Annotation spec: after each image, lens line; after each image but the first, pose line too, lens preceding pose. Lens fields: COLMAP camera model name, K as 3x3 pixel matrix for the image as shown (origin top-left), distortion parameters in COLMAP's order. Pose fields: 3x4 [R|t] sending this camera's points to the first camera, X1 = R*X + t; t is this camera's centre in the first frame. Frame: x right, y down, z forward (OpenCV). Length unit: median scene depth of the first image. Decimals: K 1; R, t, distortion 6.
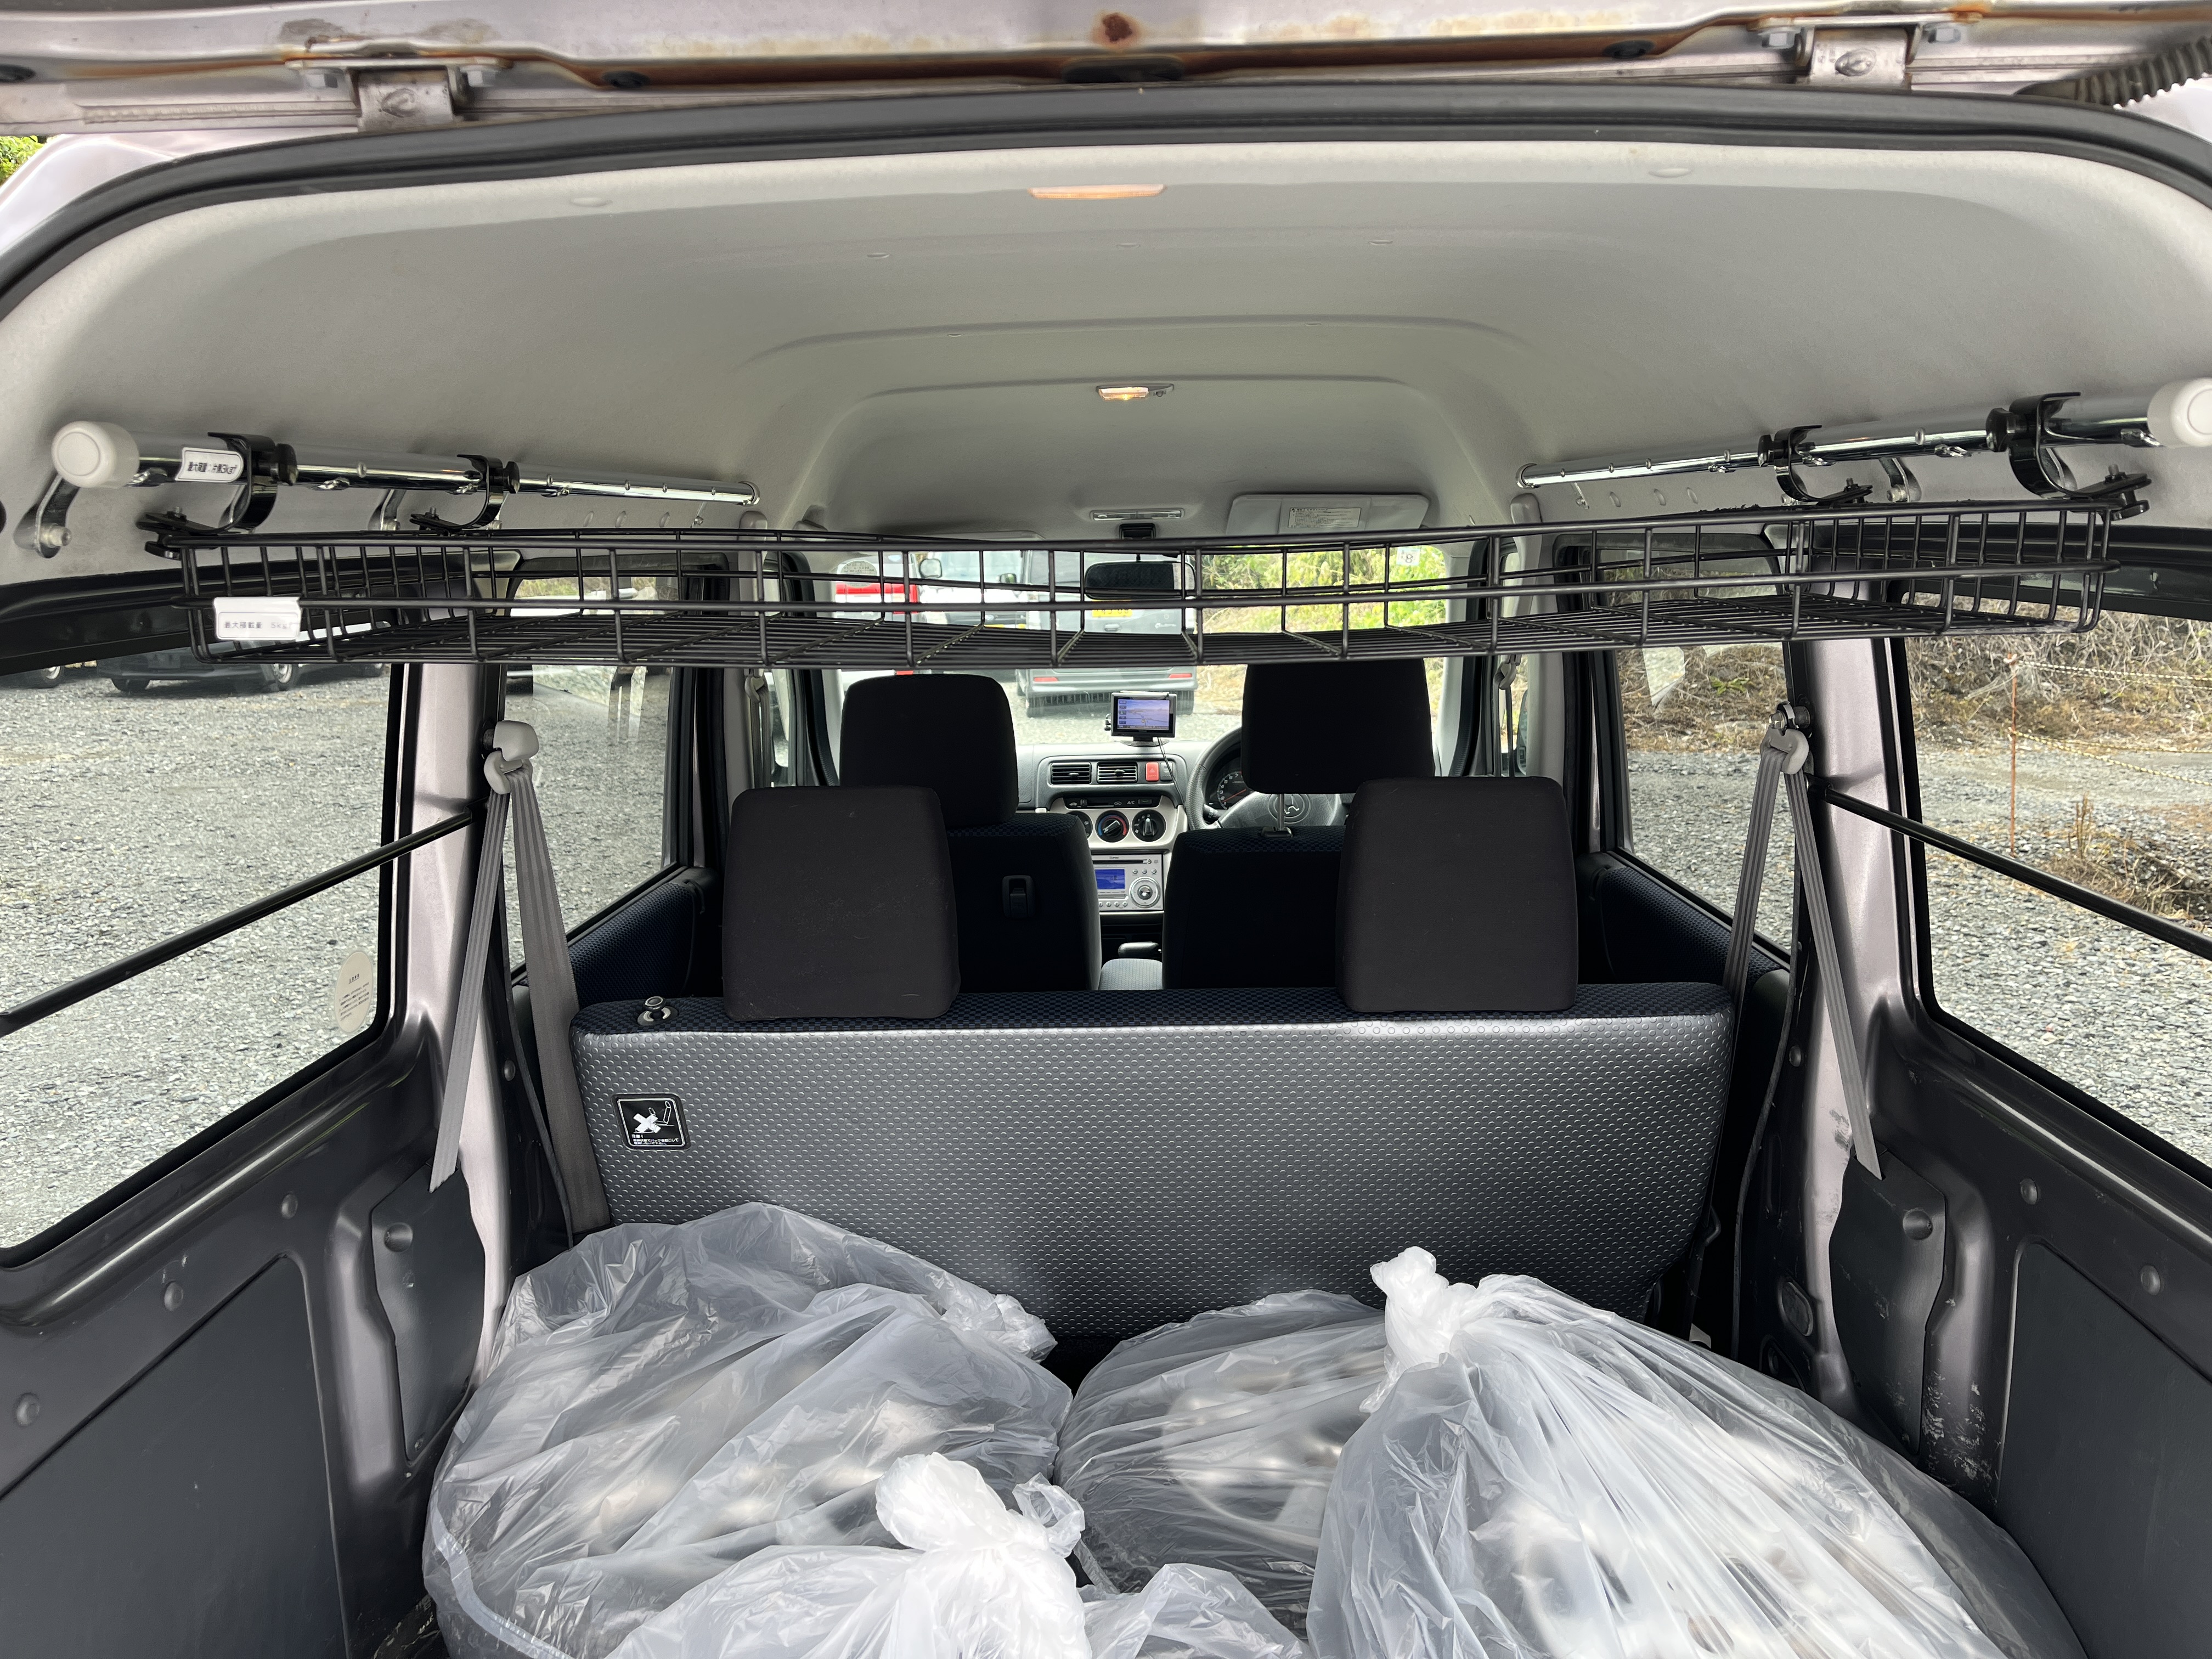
lens RADIAL K [[1677.9, 0, 1085.4], [0, 1677.9, 811.5], [0, 0, 1]] dist [0.062437, -0.077746]
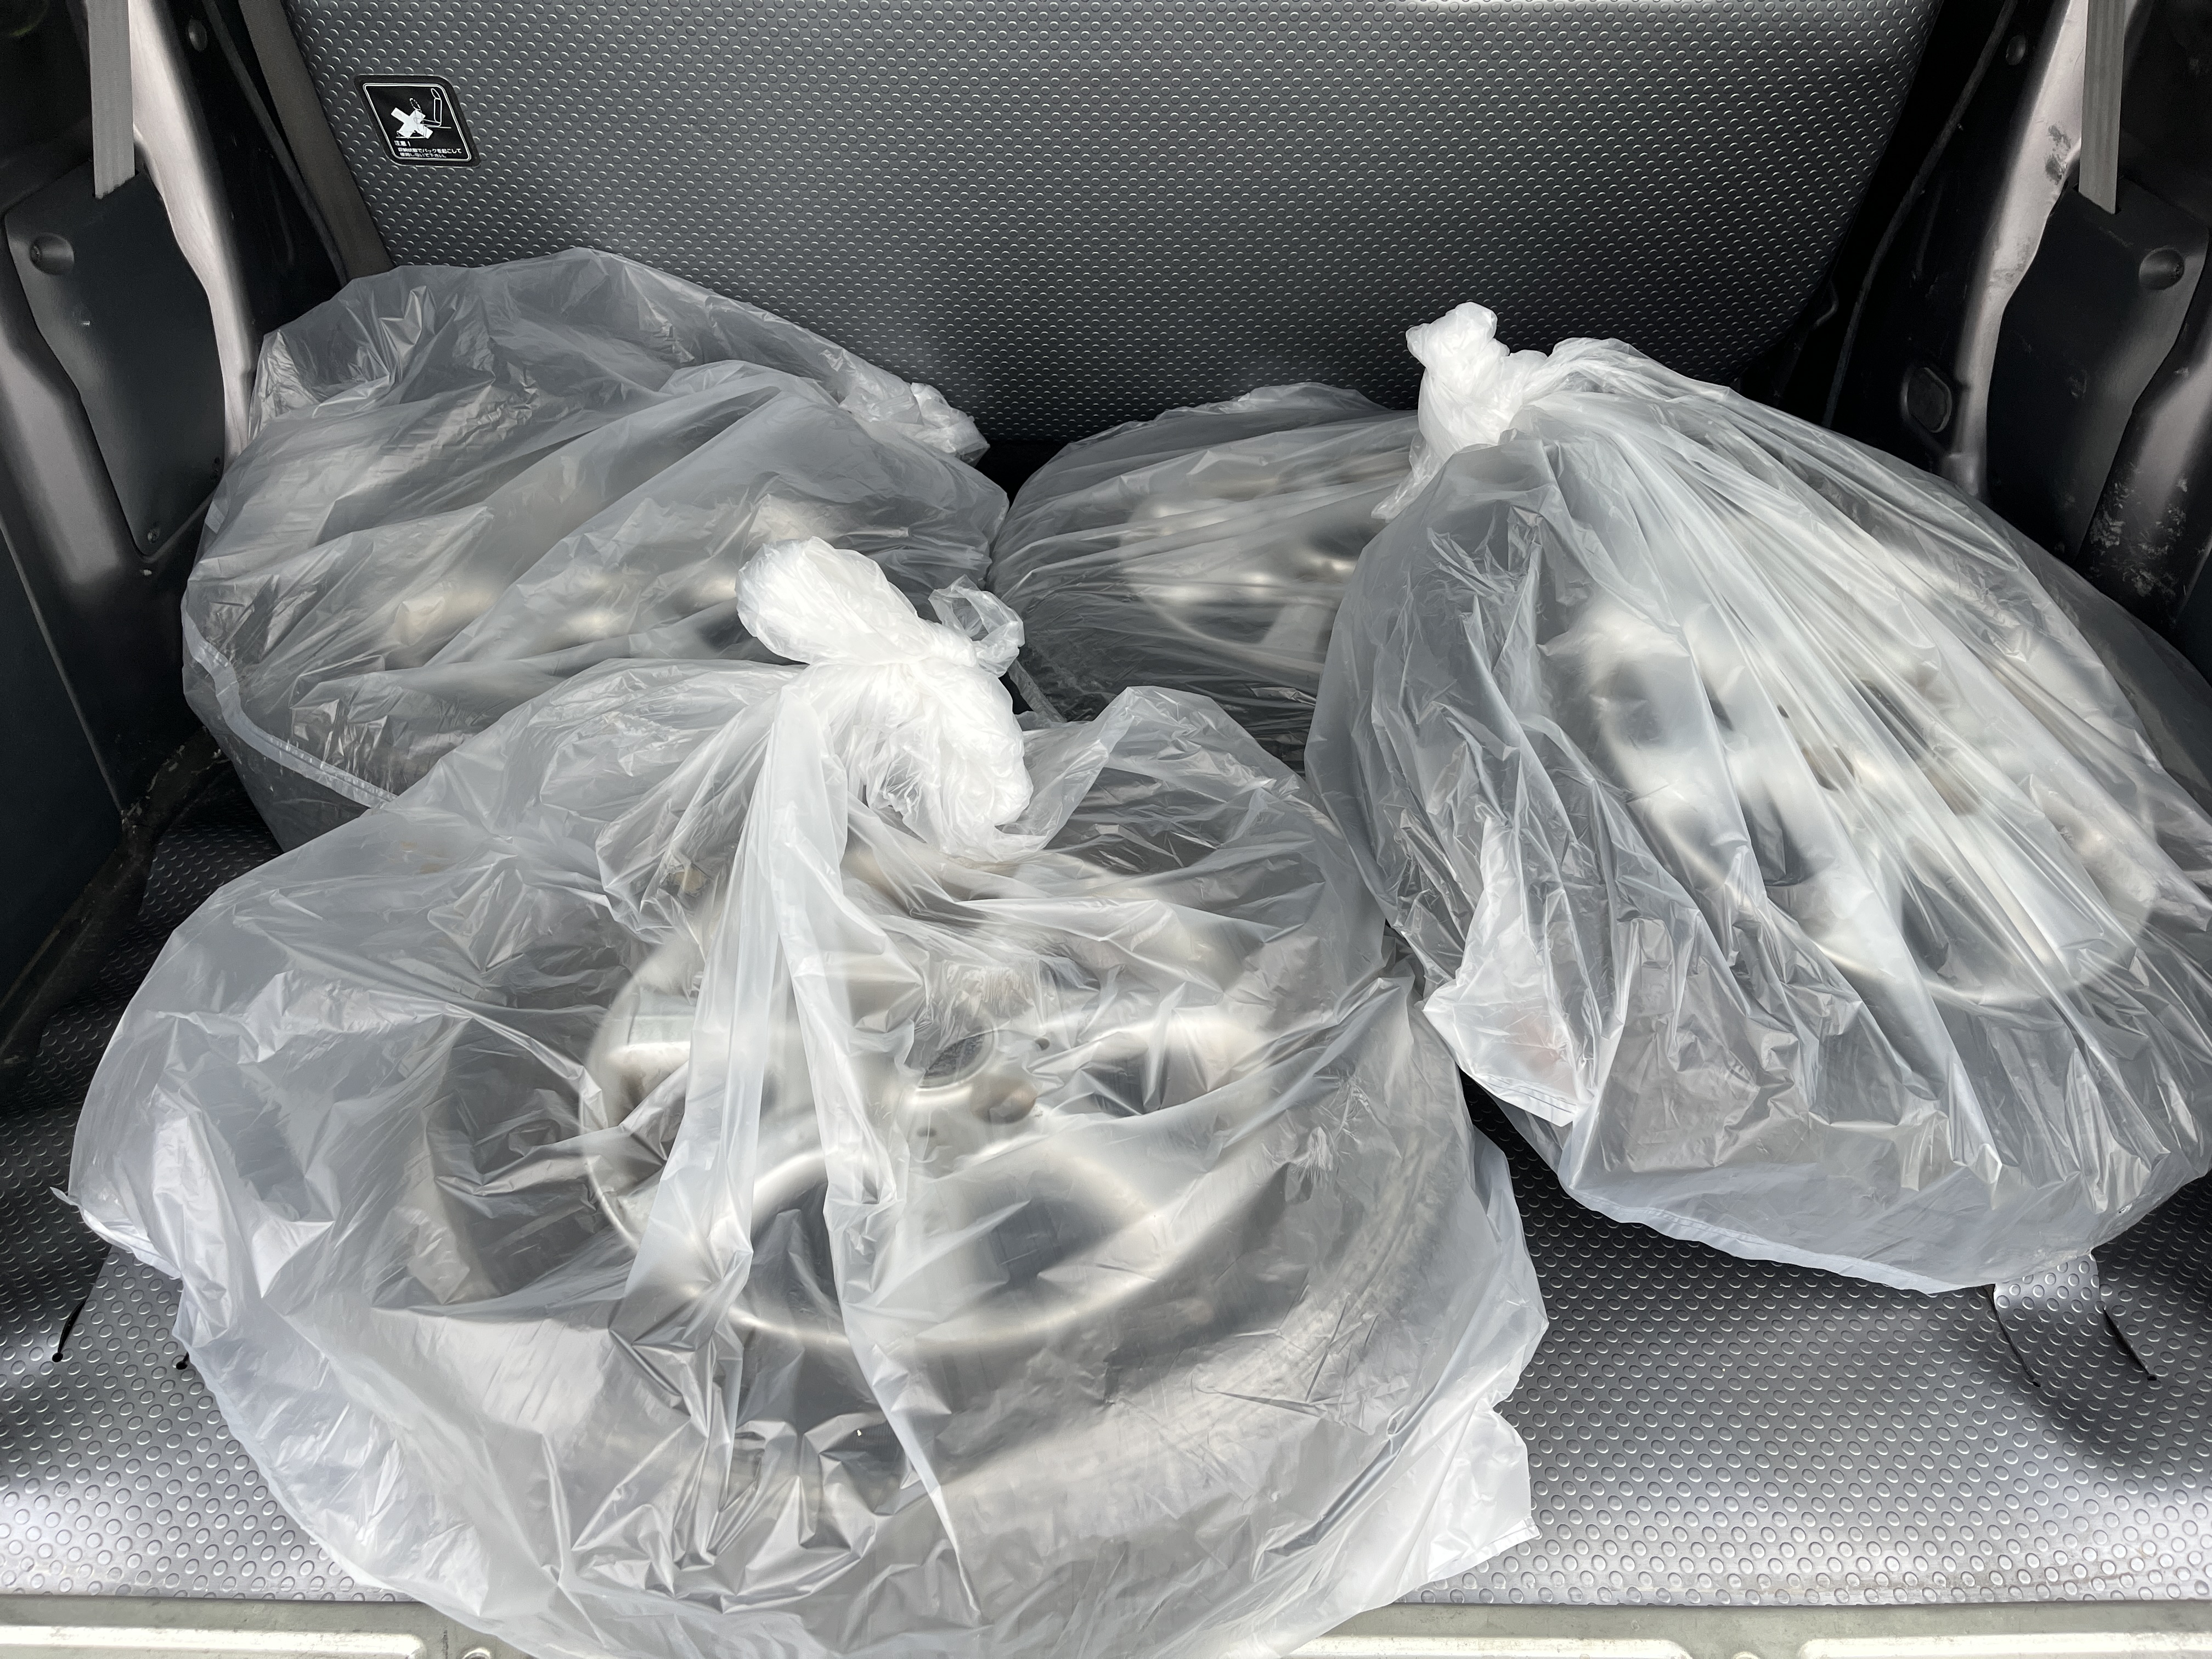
lens RADIAL K [[1677.9, 0, 1103.5], [0, 1677.9, 833.7], [0, 0, 1]] dist [0.062437, -0.077746]
pose [[0.998769, 0.005027, 0.049346, -0.001271], [-0.027651, 0.882349, 0.469782, 0.122696], [-0.041179, -0.470568, 0.881402, 0.249472]]
